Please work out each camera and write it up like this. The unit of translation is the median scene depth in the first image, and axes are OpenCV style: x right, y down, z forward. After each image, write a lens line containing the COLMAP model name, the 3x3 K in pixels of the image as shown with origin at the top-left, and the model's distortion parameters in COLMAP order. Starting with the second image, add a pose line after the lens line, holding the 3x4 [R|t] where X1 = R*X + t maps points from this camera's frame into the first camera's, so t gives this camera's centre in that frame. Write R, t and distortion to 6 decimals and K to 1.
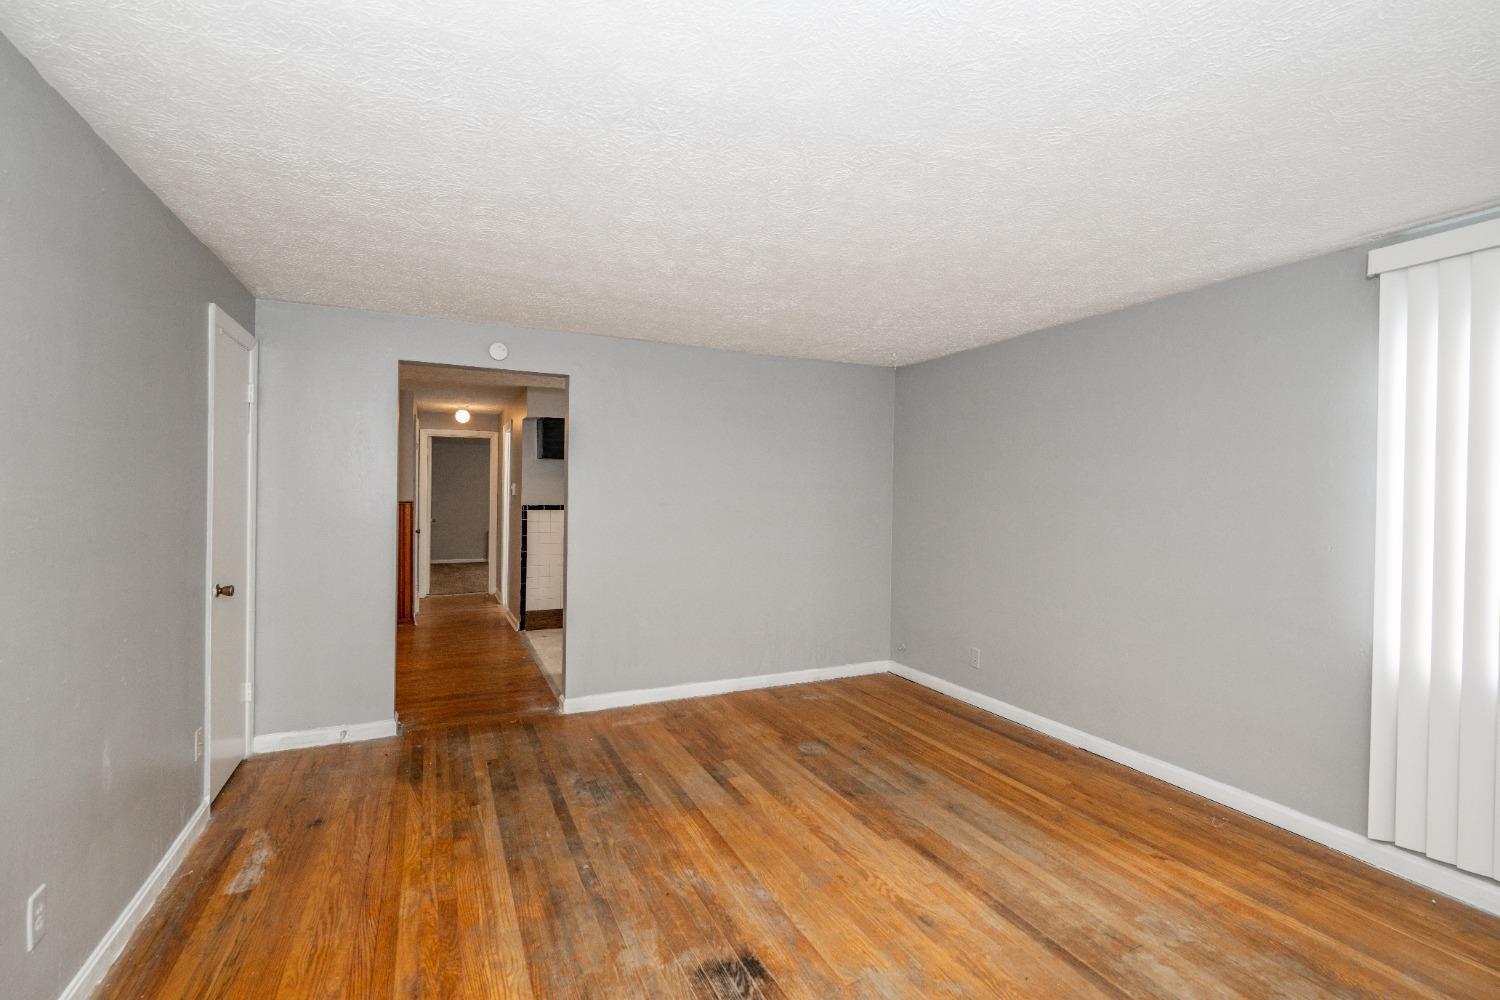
lens RADIAL K [[667.5, 0, 750.0], [0, 667.5, 500.0], [0, 0, 1]] dist [-0.000624, 0.000063]
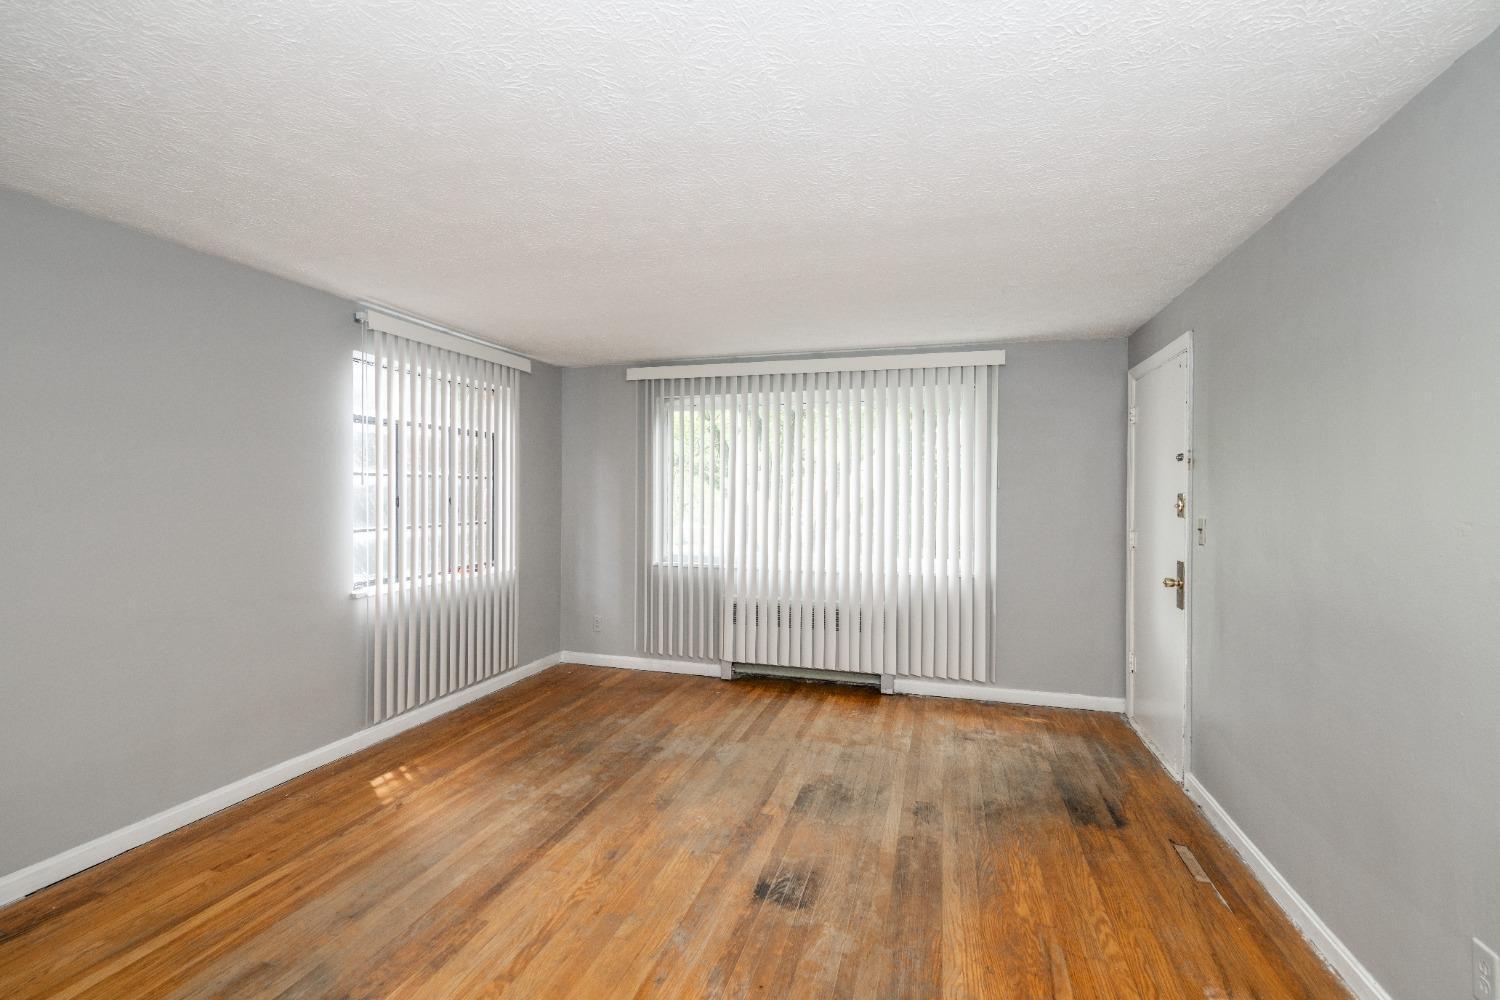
lens RADIAL K [[676.1, 0, 750.0], [0, 676.1, 500.0], [0, 0, 1]] dist [0.000431, 0.000133]
pose [[-0.747782, -0.022306, 0.663570, -0.647227], [-0.005827, 0.999617, 0.027036, -0.018622], [-0.663919, 0.016350, -0.747626, 1.622009]]
